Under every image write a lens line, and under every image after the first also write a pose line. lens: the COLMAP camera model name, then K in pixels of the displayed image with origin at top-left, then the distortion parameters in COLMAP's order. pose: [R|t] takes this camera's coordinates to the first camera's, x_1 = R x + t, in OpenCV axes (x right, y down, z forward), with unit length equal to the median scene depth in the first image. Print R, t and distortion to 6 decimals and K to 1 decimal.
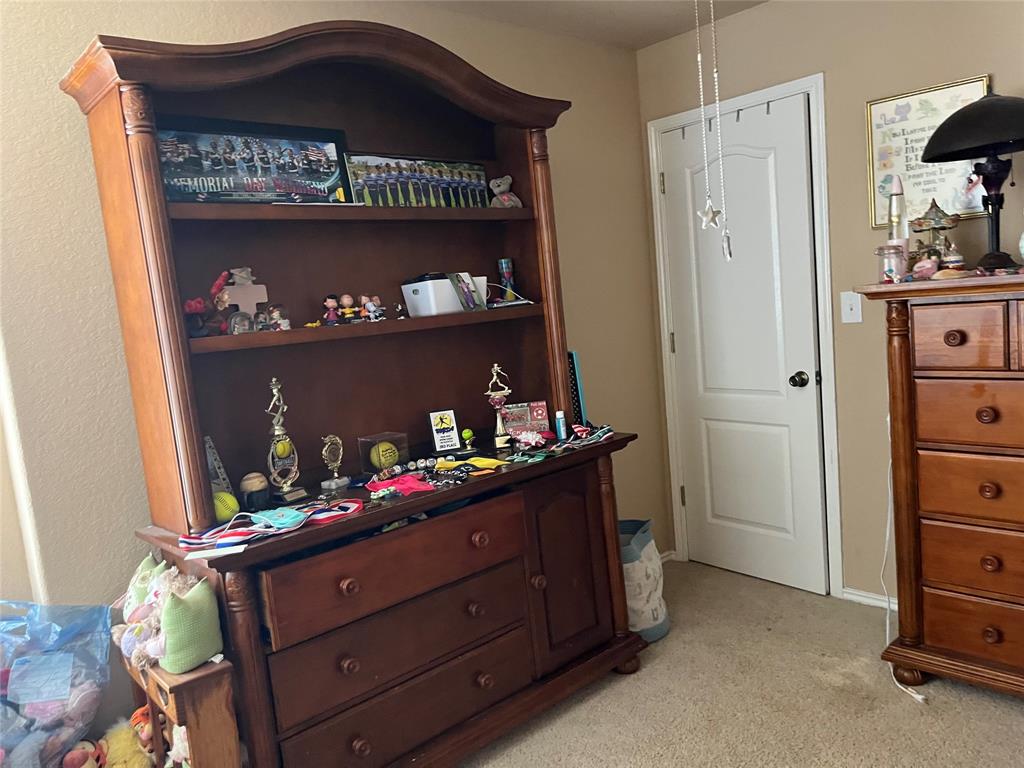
lens RADIAL K [[777.9, 0, 515.2], [0, 777.9, 394.2], [0, 0, 1]] dist [0.063737, -0.099411]
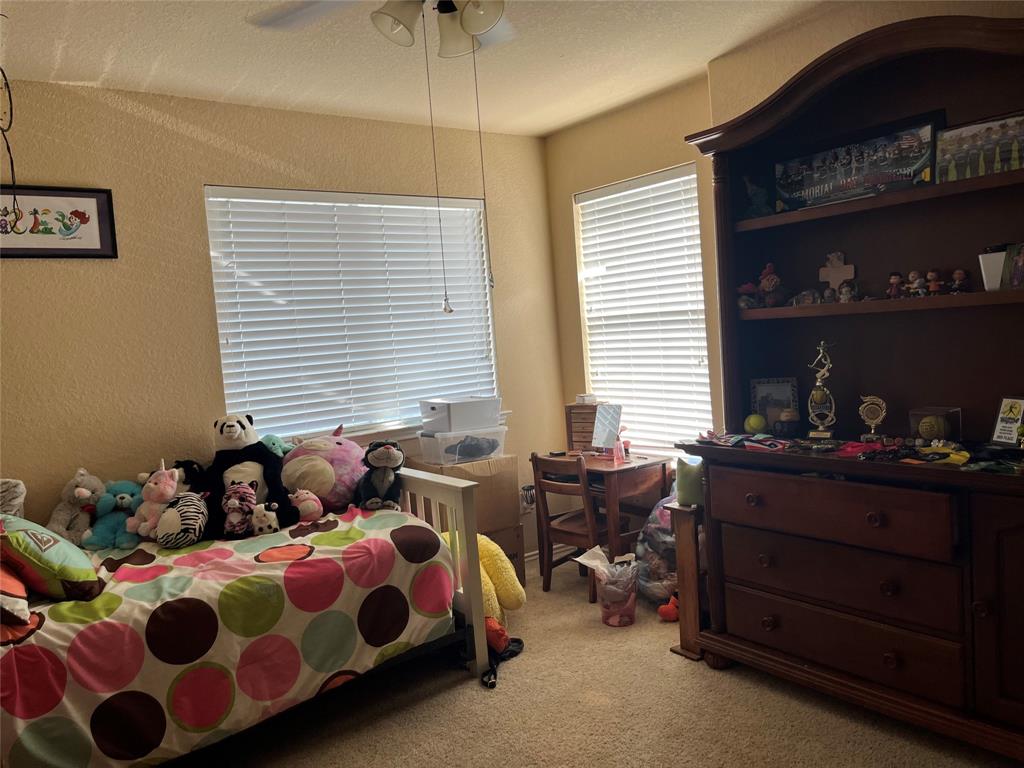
lens RADIAL K [[777.9, 0, 513.2], [0, 777.9, 381.2], [0, 0, 1]] dist [0.063737, -0.099411]
pose [[-0.095334, 0.162611, -0.982074, 0.940313], [-0.041058, 0.985085, 0.167095, -0.139826], [0.994598, 0.056252, -0.087236, 0.574593]]
